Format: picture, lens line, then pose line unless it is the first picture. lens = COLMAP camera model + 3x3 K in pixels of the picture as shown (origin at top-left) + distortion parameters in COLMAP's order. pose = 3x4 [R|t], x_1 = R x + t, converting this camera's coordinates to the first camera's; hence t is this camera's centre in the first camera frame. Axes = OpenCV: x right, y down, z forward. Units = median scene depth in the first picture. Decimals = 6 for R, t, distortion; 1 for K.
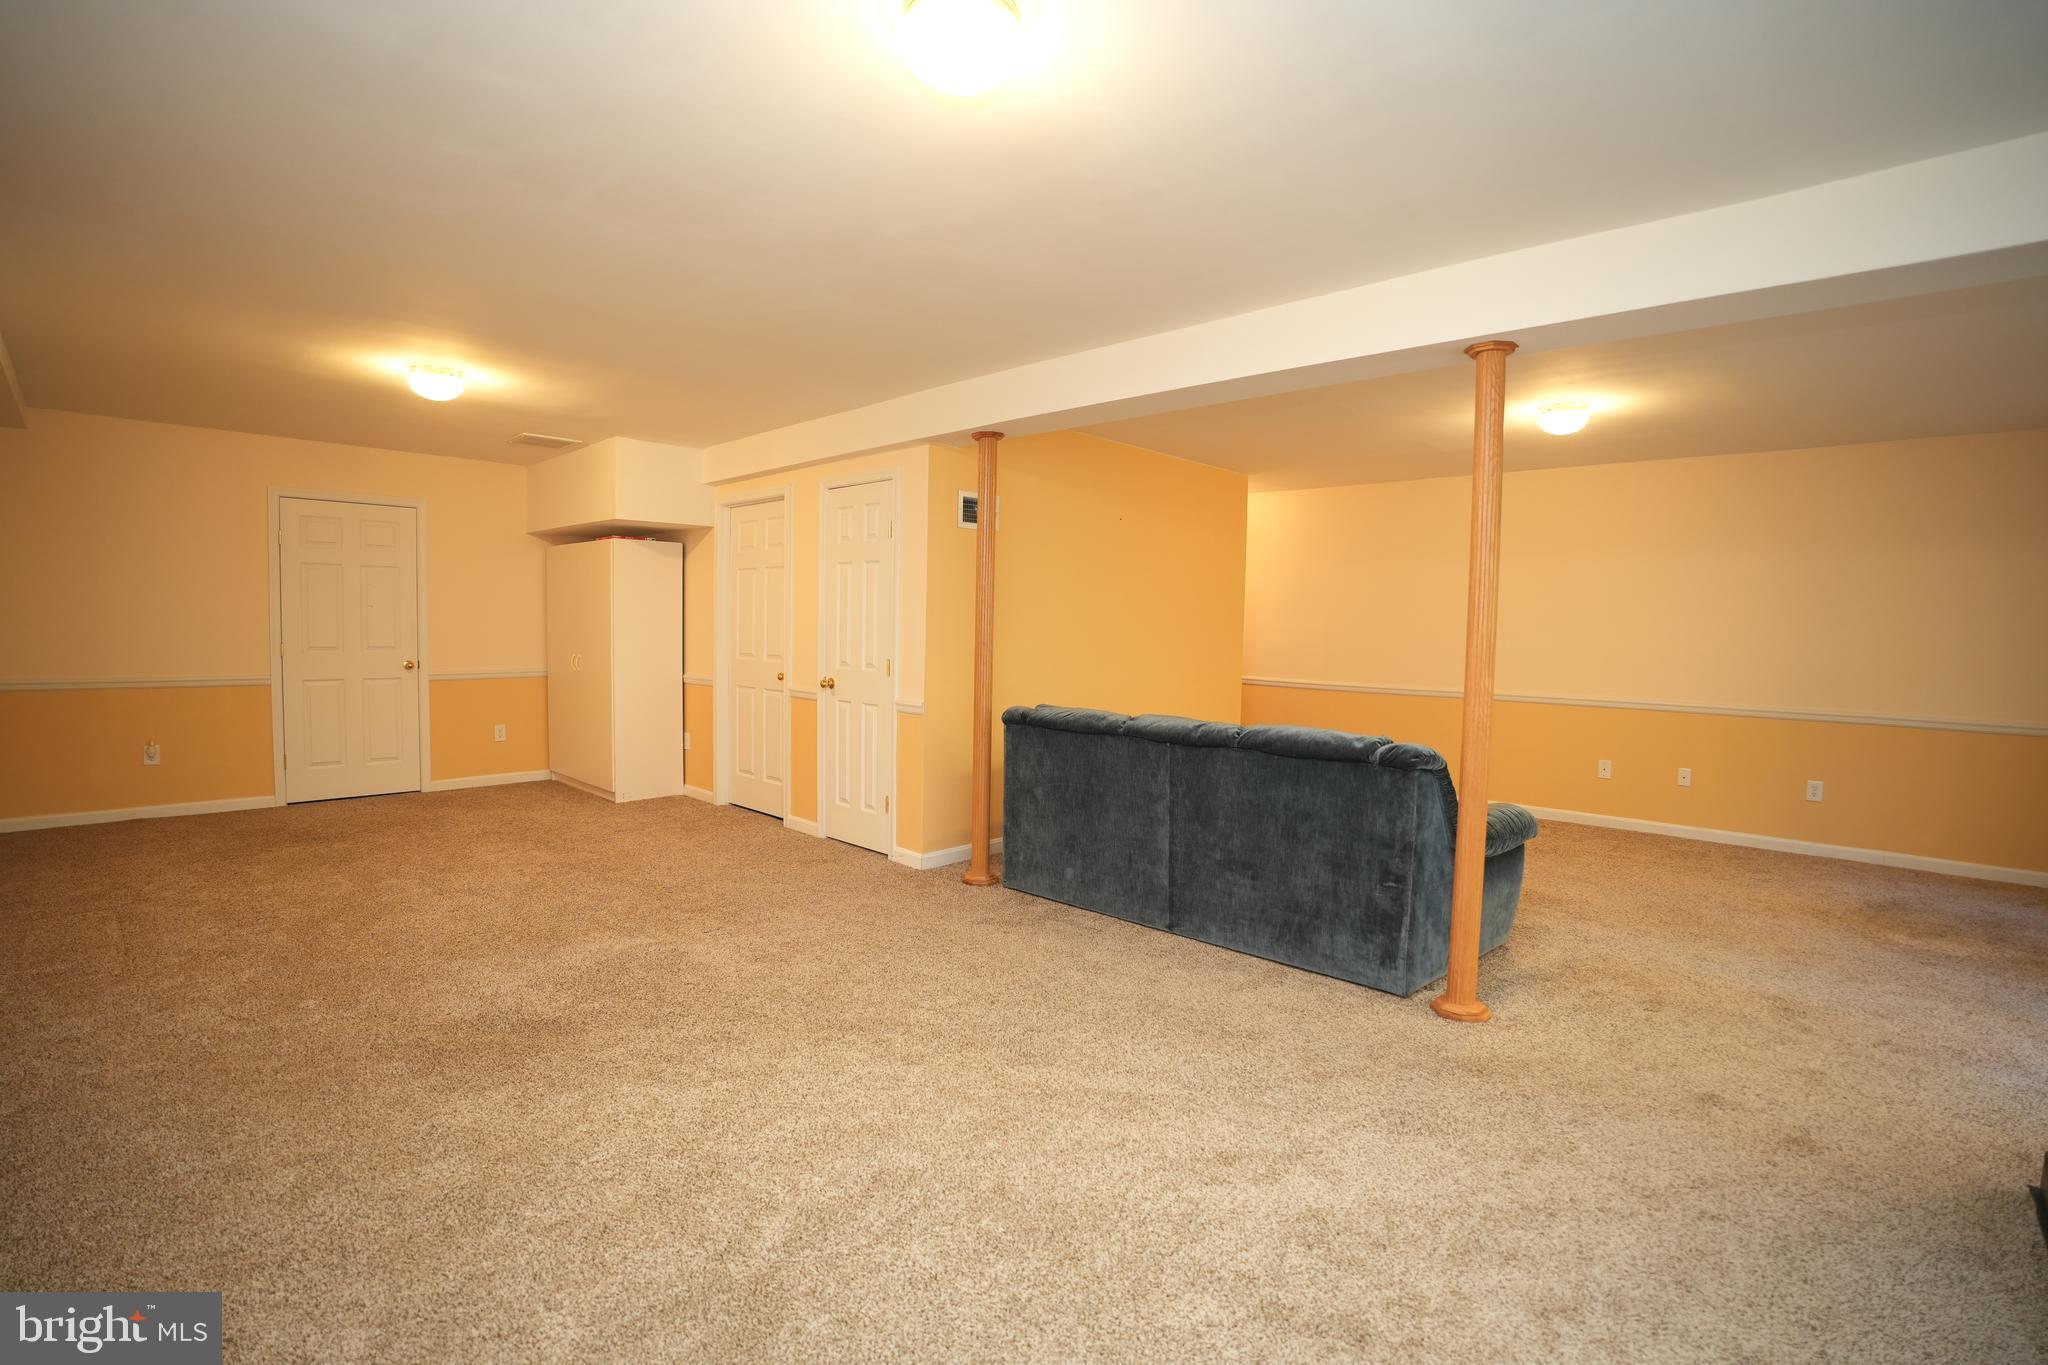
lens RADIAL K [[940.7, 0, 1024.0], [0, 940.7, 682.5], [0, 0, 1]] dist [-0.087243, 0.033984]
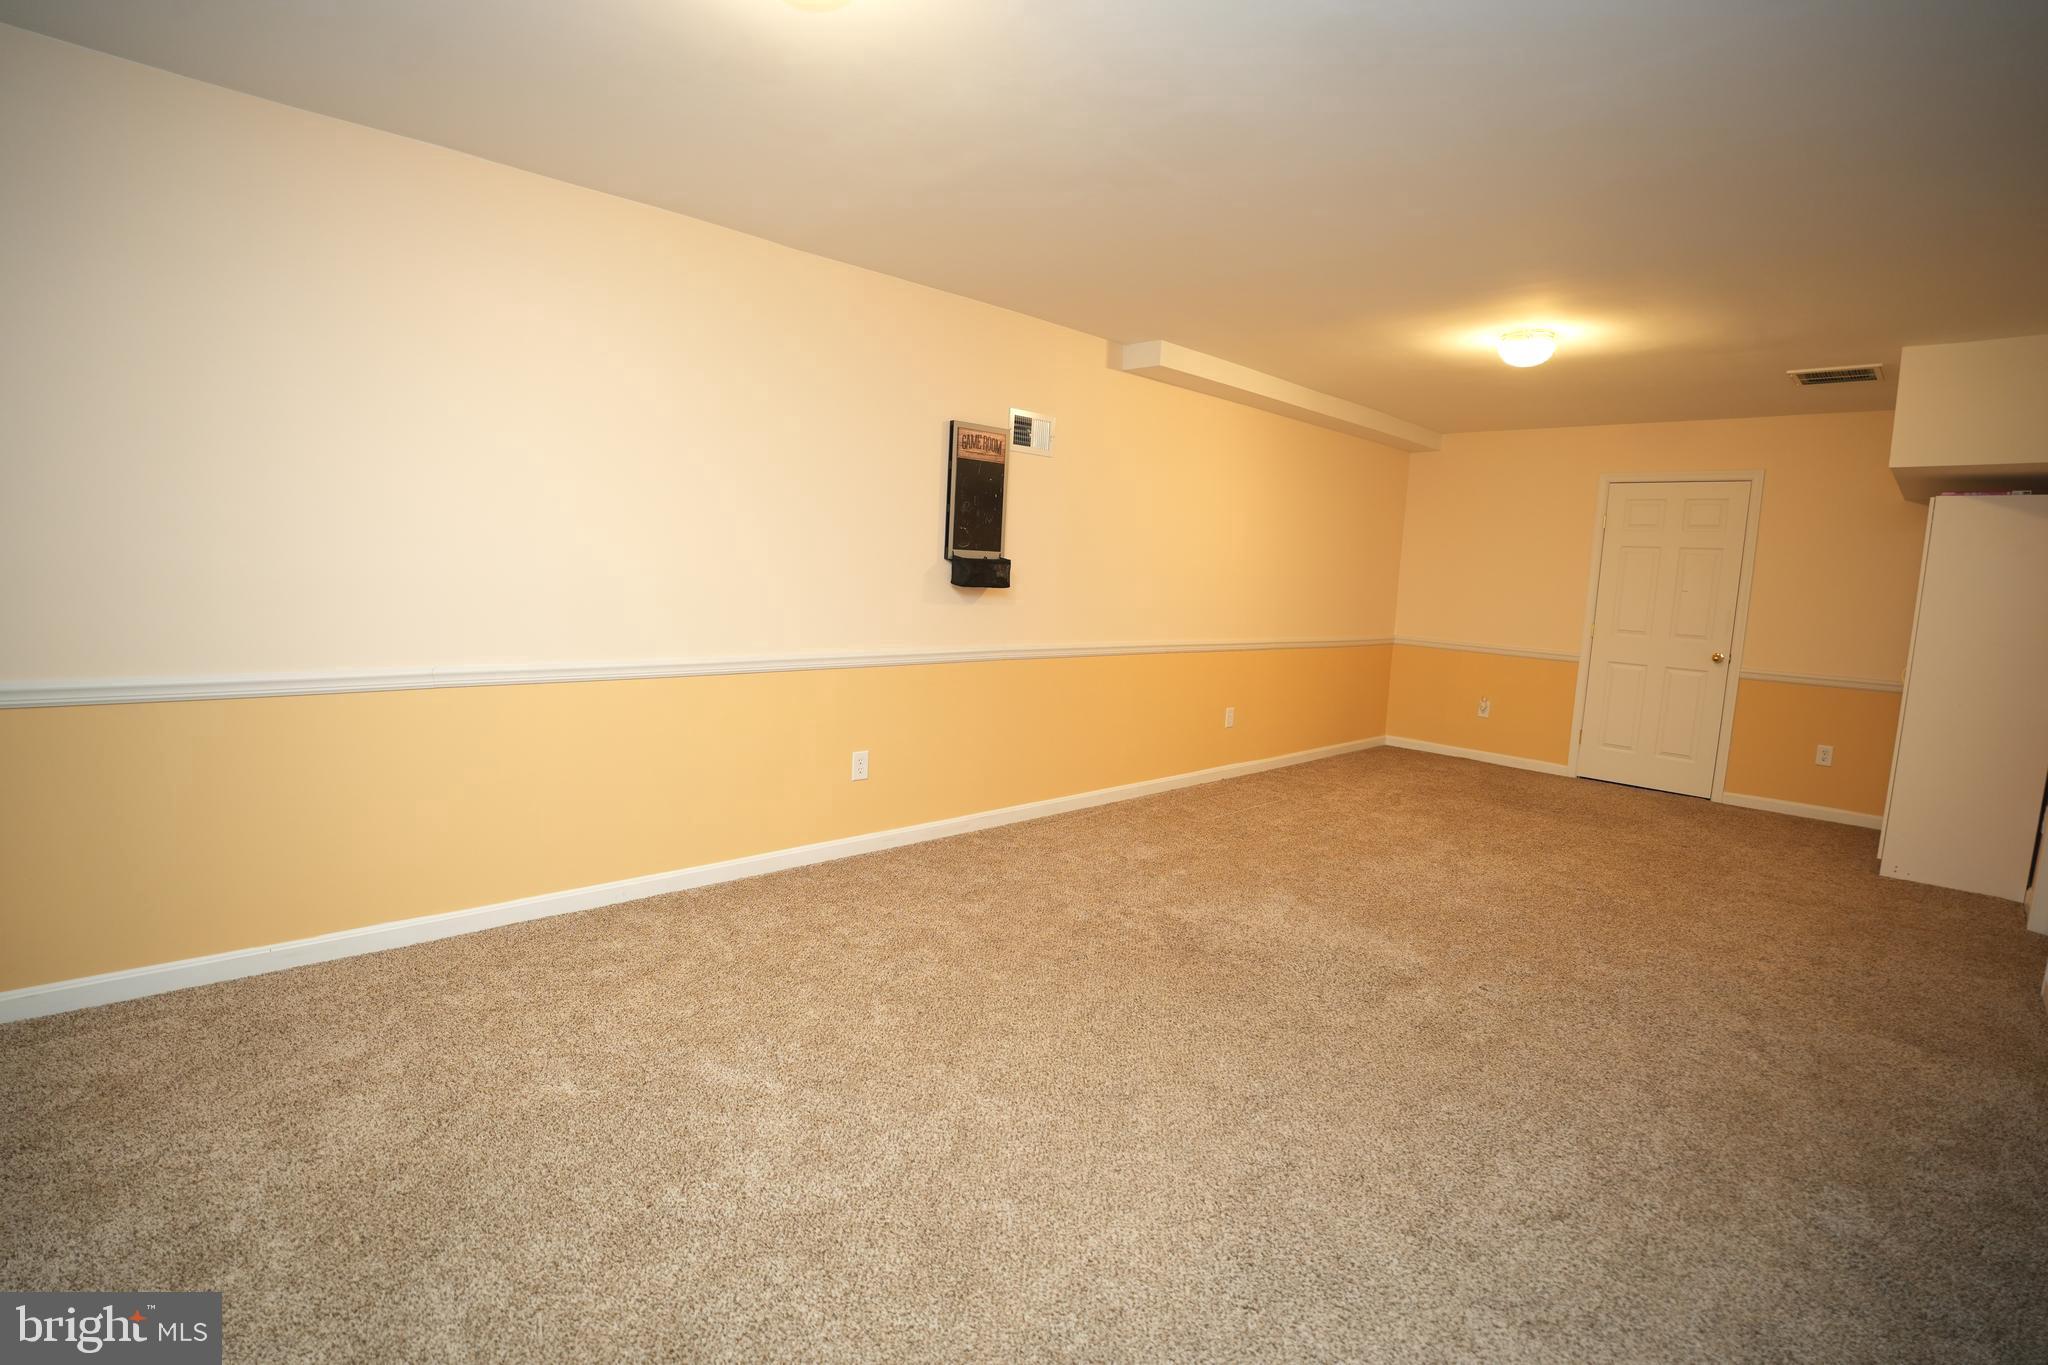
lens RADIAL K [[940.7, 0, 1024.0], [0, 940.7, 682.5], [0, 0, 1]] dist [-0.087243, 0.033984]
pose [[-0.073802, 0.102180, -0.992024, 0.268878], [-0.105789, 0.988323, 0.109669, -0.021720], [0.991646, 0.113039, -0.062131, 0.389737]]
